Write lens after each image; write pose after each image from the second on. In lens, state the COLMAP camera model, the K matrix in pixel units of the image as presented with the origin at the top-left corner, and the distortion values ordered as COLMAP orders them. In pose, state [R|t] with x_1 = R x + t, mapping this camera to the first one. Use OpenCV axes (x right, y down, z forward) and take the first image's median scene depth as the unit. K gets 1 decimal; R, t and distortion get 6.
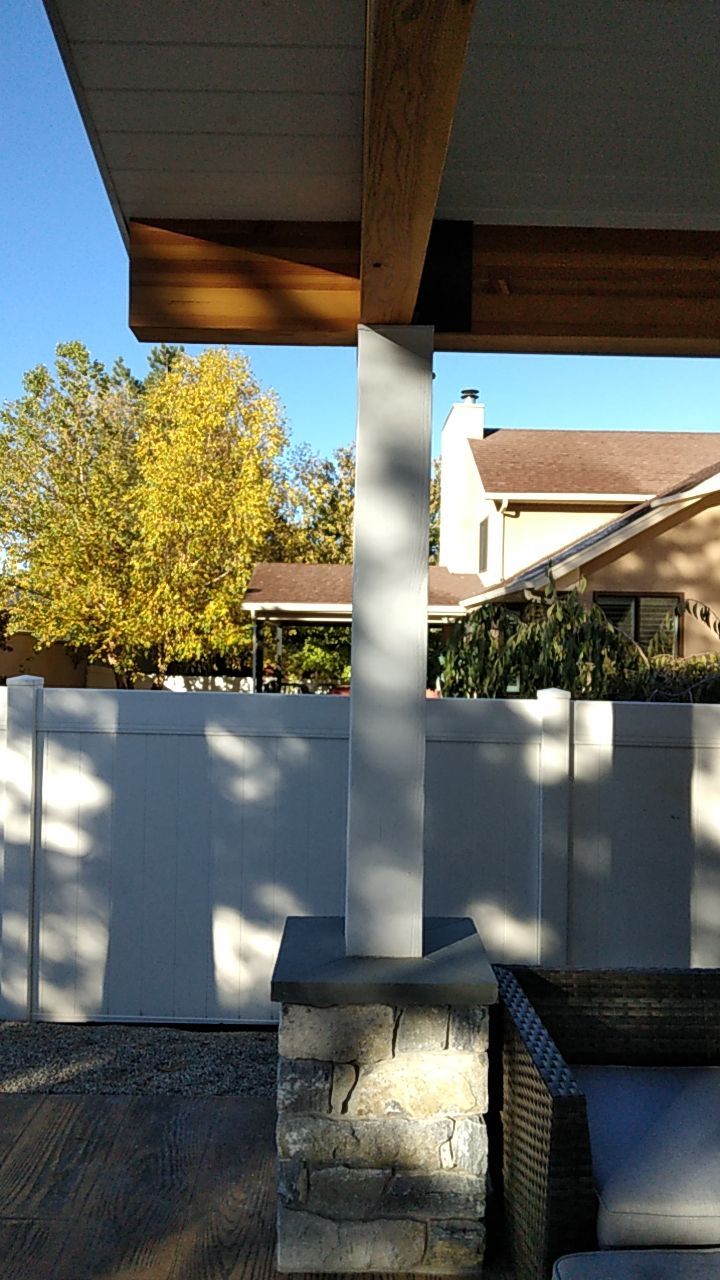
lens RADIAL K [[941.6, 0, 335.8], [0, 941.6, 639.8], [0, 0, 1]] dist [0.060805, -0.114655]
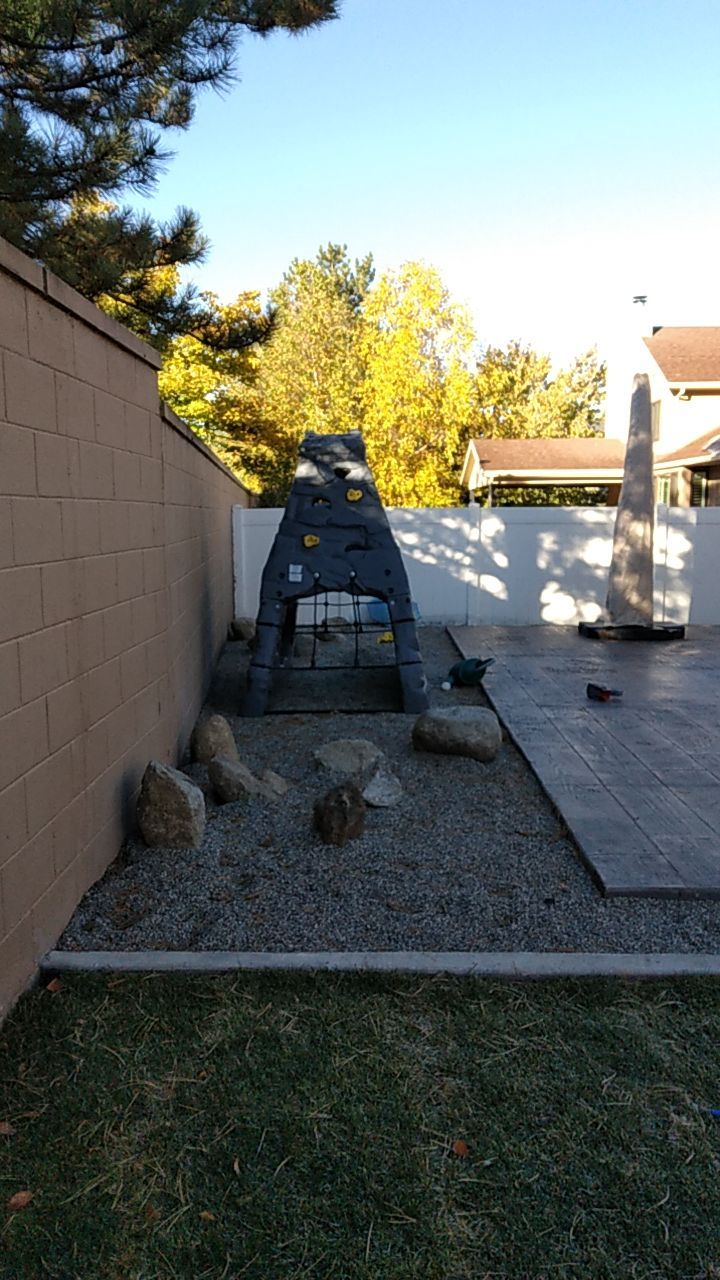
lens RADIAL K [[935.2, 0, 336.9], [0, 935.2, 635.3], [0, 0, 1]] dist [0.054900, -0.115899]
pose [[0.998842, -0.012569, -0.046433, -0.246741], [0.018779, 0.990553, 0.135836, 0.007511], [0.044287, -0.136551, 0.989643, -0.376173]]
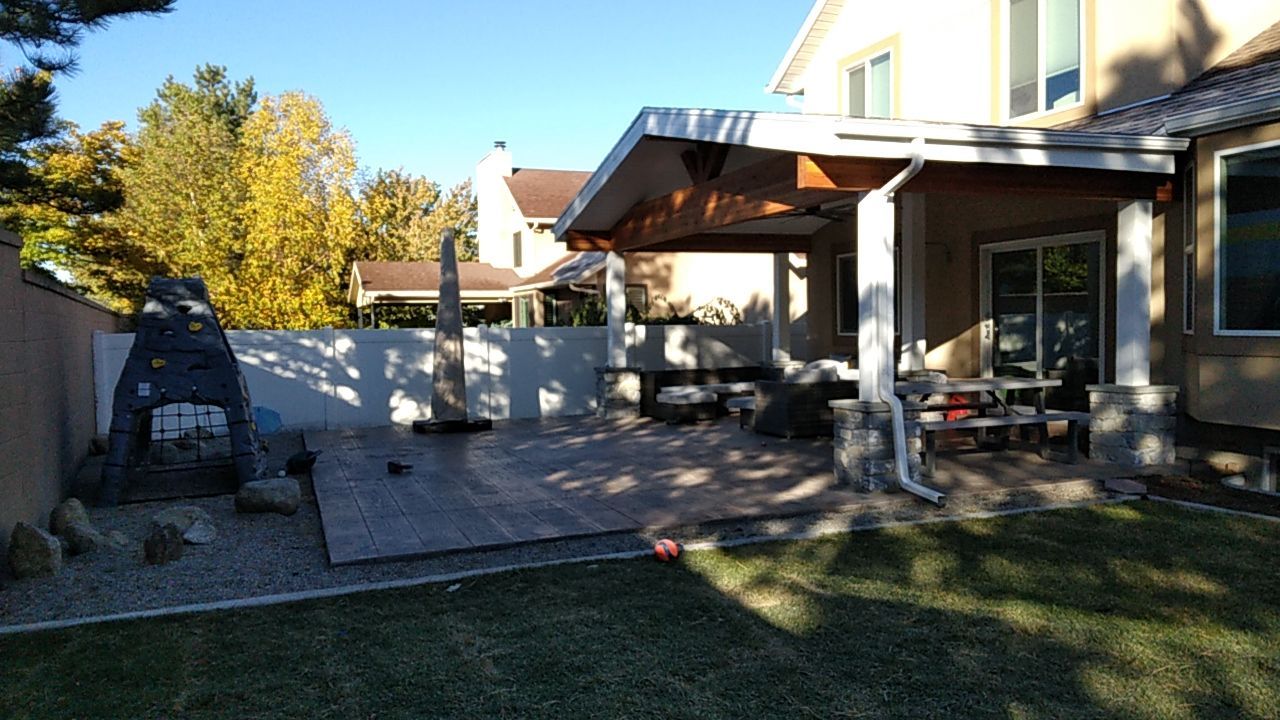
lens RADIAL K [[936.8, 0, 626.9], [0, 936.8, 358.7], [0, 0, 1]] dist [0.055240, -0.117135]
pose [[0.938565, -0.044845, 0.342176, -0.218242], [0.028984, 0.998261, 0.051329, 0.001742], [-0.343882, -0.038257, 0.938233, -0.510316]]
